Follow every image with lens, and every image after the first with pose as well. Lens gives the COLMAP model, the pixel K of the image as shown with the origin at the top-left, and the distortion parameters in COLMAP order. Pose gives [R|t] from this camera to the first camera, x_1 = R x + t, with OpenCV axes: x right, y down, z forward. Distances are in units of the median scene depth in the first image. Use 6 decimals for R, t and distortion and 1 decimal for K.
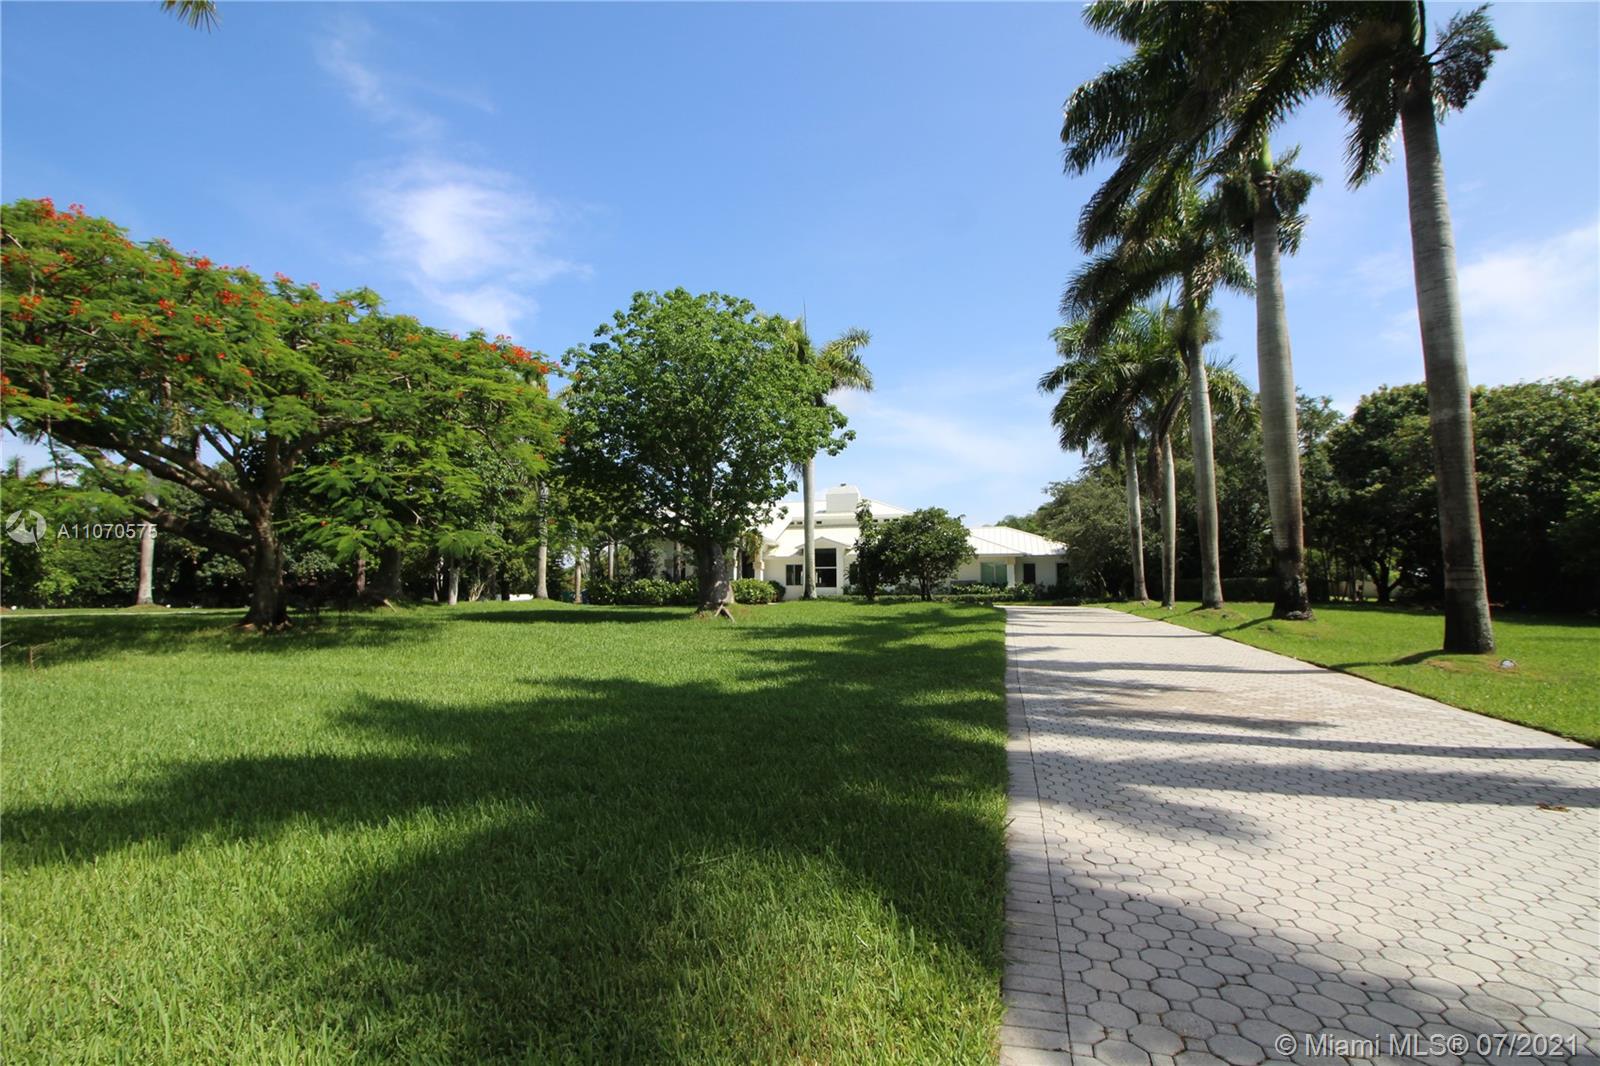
lens RADIAL K [[721.5, 0, 824.6], [0, 721.5, 547.8], [0, 0, 1]] dist [-0.019176, 0.000094]
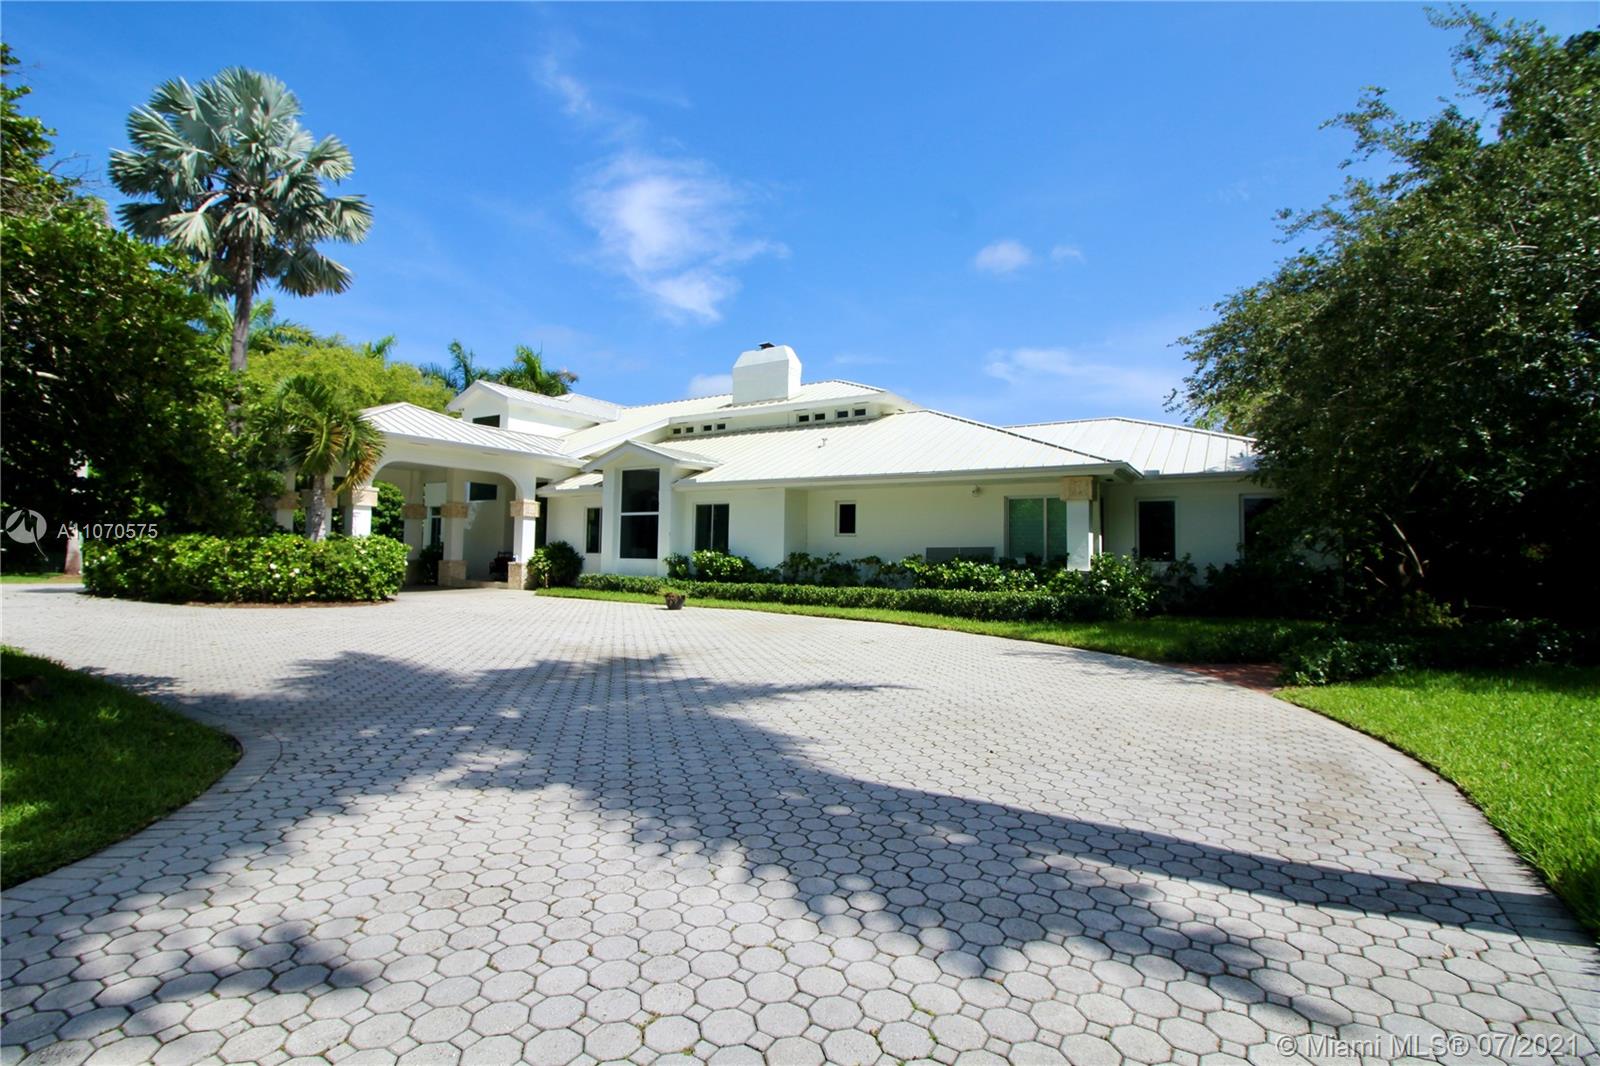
lens RADIAL K [[713.1, 0, 800.0], [0, 713.1, 533.0], [0, 0, 1]] dist [-0.045397, -0.000088]
pose [[0.950646, 0.006492, -0.310211, 0.297288], [0.000130, 0.999773, 0.021319, 0.038754], [0.310279, -0.020307, 0.950429, 0.817764]]
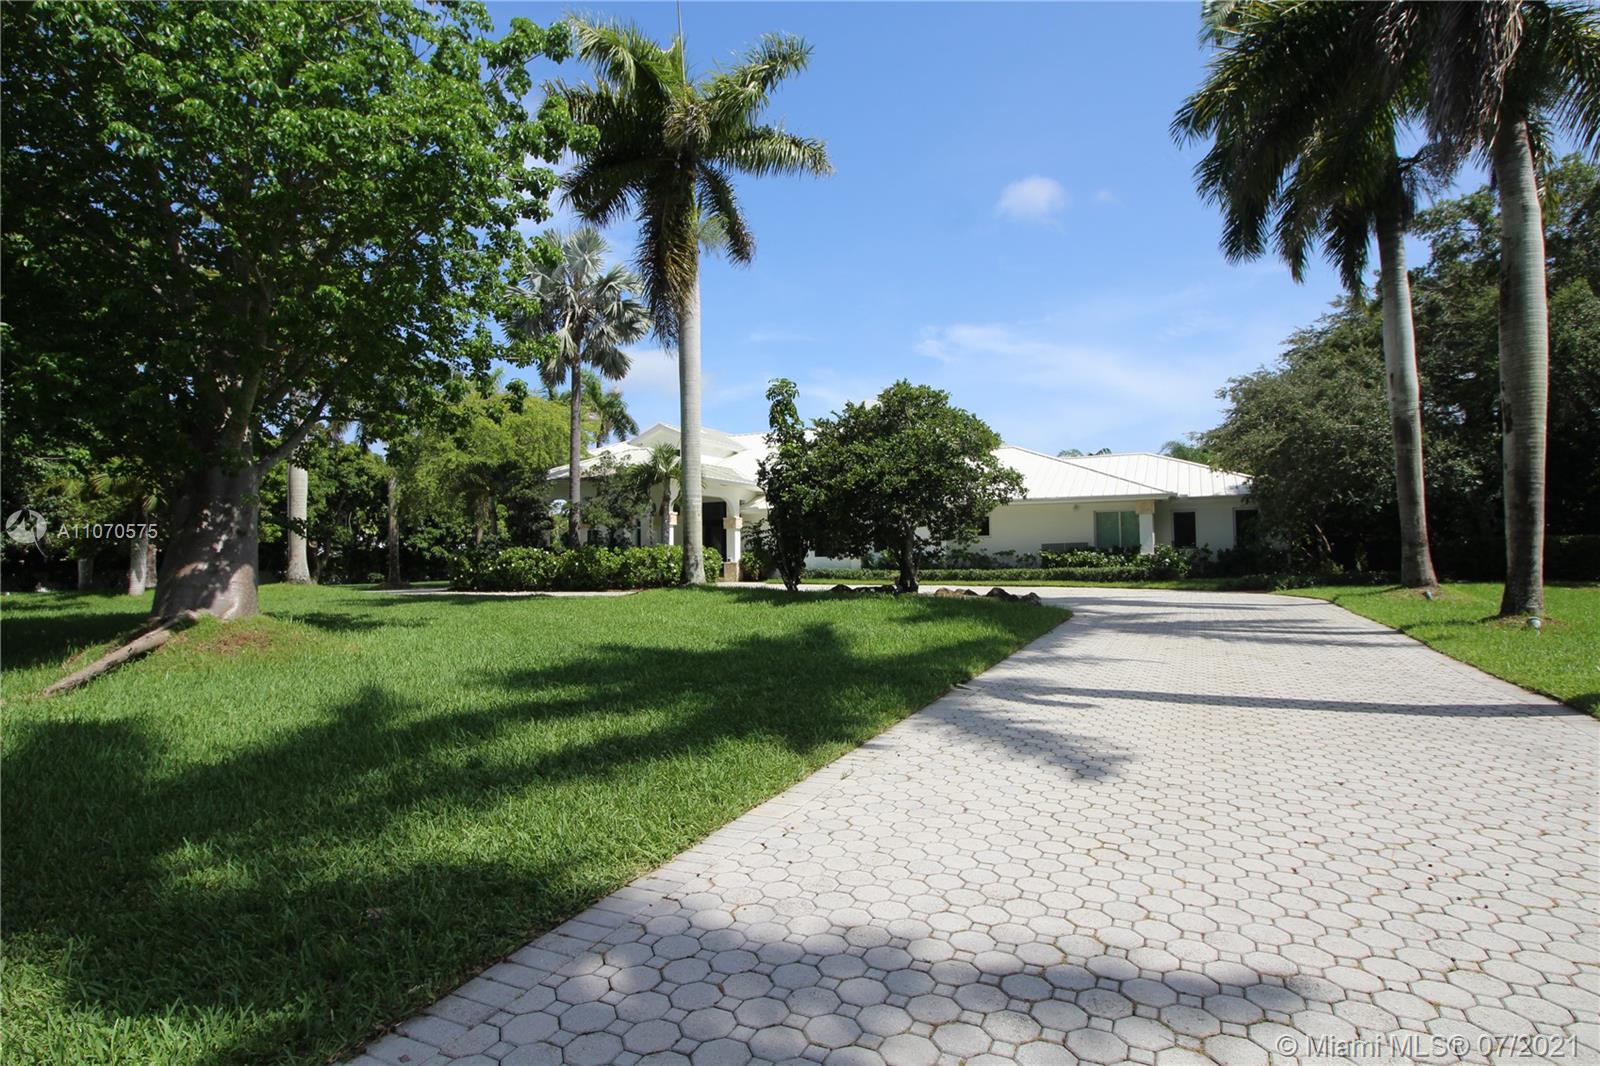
lens RADIAL K [[854.6, 0, 725.2], [0, 854.6, 537.0], [0, 0, 1]] dist [-0.002834, -0.079856]
pose [[0.970793, -0.014752, -0.239463, 0.120392], [0.023644, 0.999132, 0.034304, 0.012992], [0.238749, -0.038964, 0.970299, 0.338806]]
